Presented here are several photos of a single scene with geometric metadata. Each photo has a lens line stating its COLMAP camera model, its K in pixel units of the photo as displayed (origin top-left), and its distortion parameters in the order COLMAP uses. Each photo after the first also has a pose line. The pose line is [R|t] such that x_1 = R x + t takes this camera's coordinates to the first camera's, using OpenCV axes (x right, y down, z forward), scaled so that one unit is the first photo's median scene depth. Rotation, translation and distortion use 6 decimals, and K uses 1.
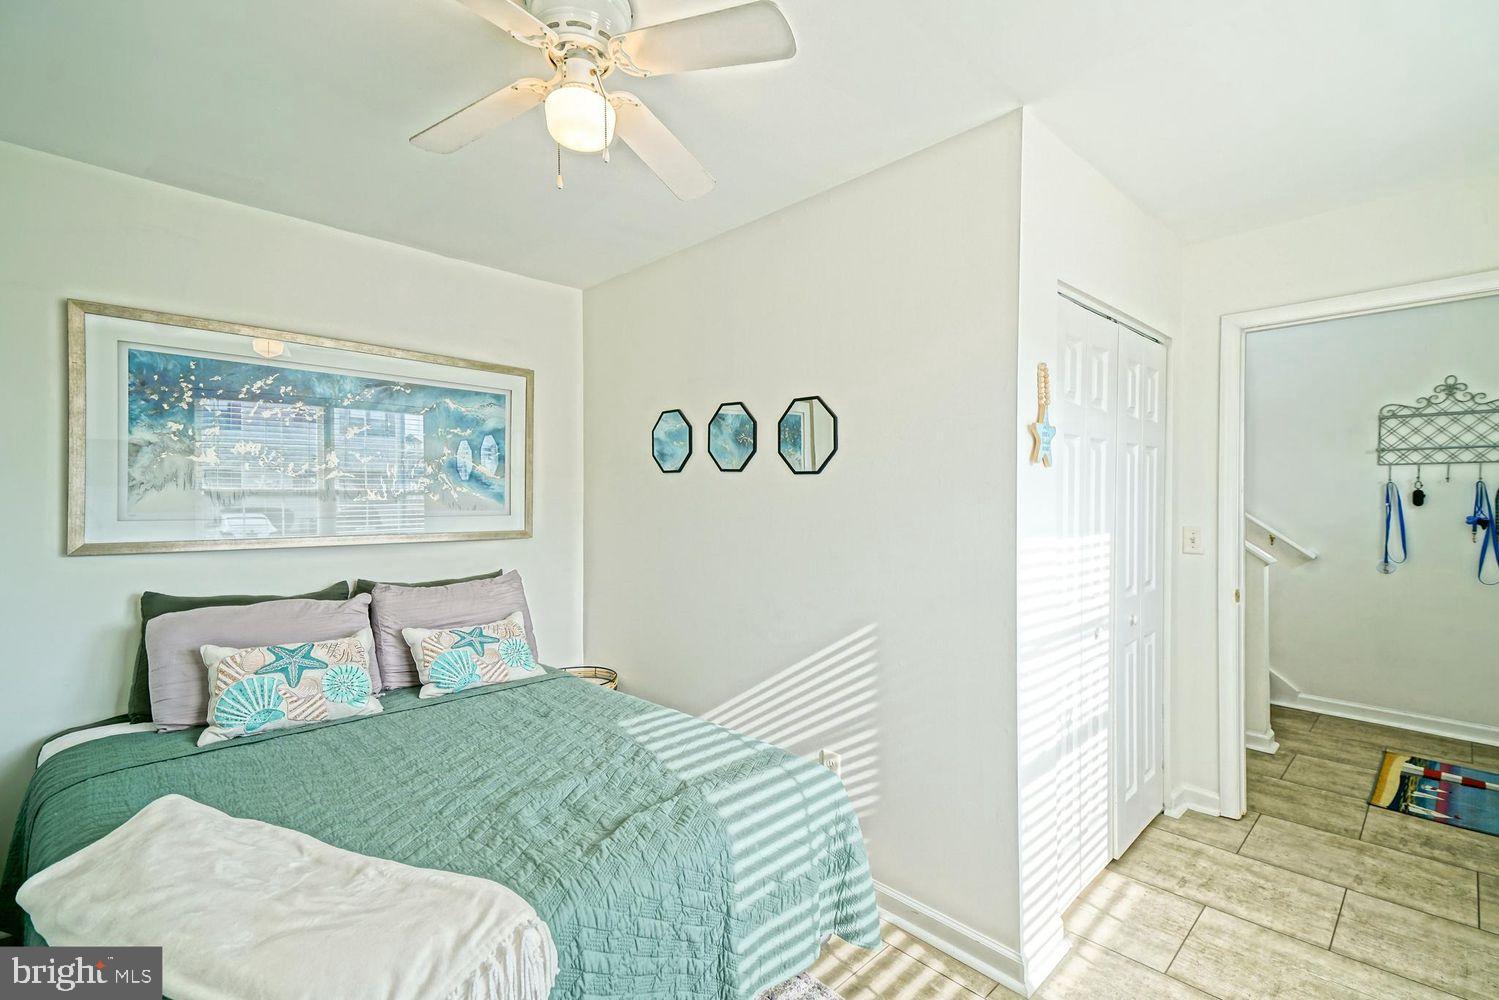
lens RADIAL K [[659.6, 0, 752.2], [0, 659.6, 503.7], [0, 0, 1]] dist [0.038737, 0.000132]
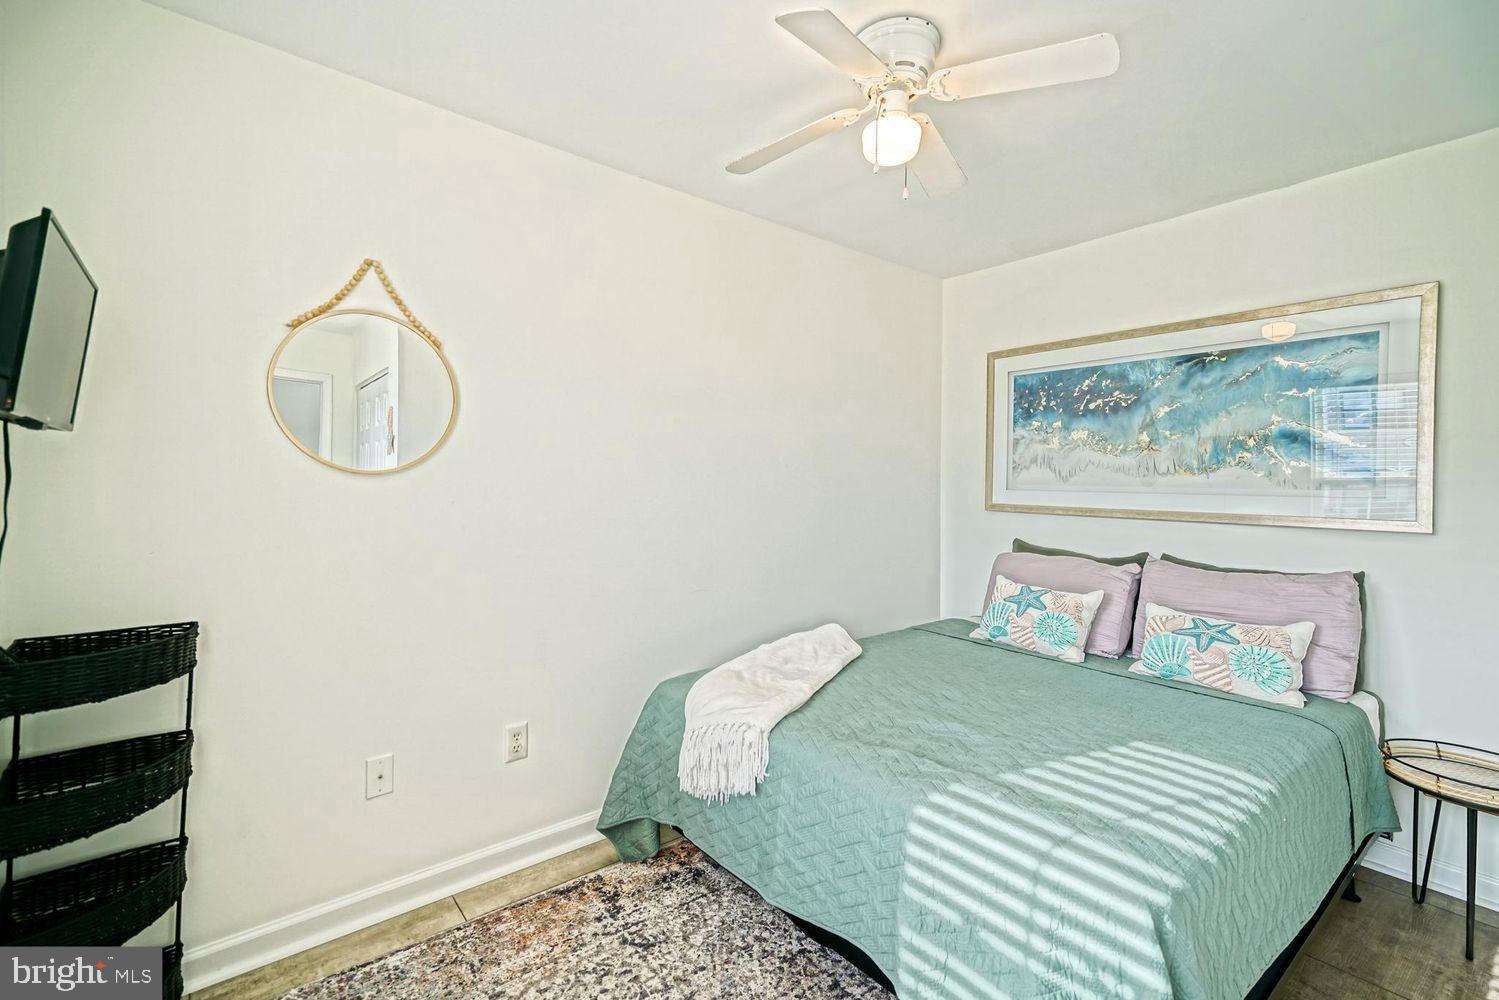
lens RADIAL K [[655.8, 0, 749.9], [0, 655.8, 490.4], [0, 0, 1]] dist [0.039383, 0.000084]
pose [[-0.075852, 0.007280, -0.997092, 0.573208], [-0.023911, 0.999672, 0.009118, 0.026015], [0.996832, 0.024534, -0.075653, 0.520590]]
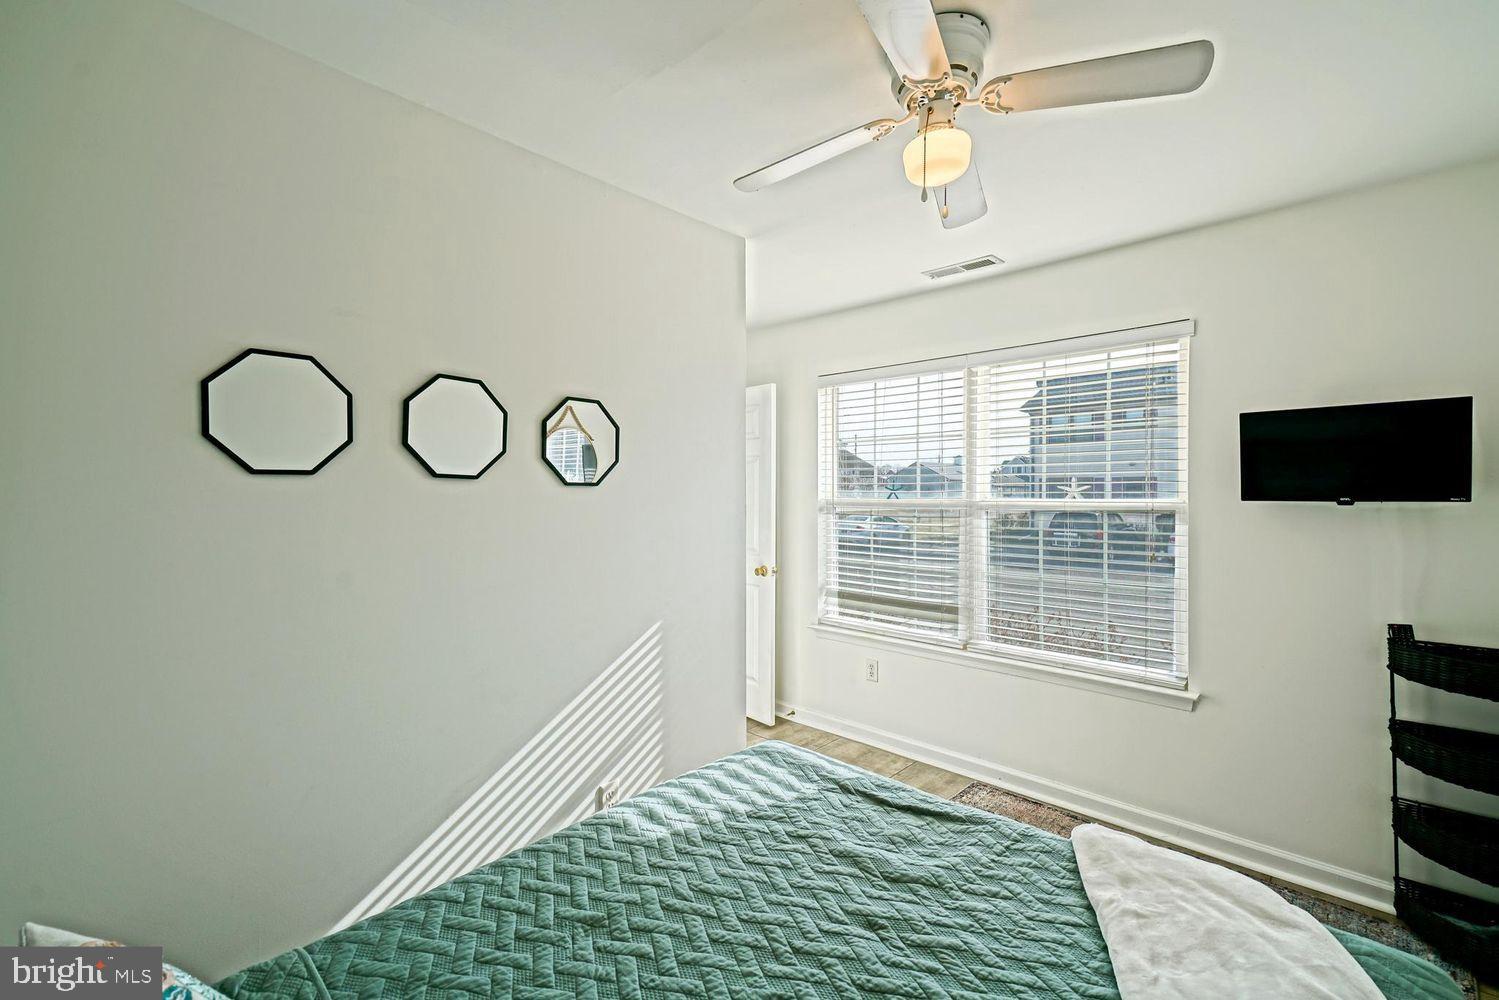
lens RADIAL K [[655.8, 0, 749.9], [0, 655.8, 490.4], [0, 0, 1]] dist [0.039383, 0.000084]
pose [[-0.044438, -0.004331, 0.999003, -0.819307], [0.004426, 0.999980, 0.004532, -0.042641], [-0.999002, 0.004623, -0.044418, 0.830015]]
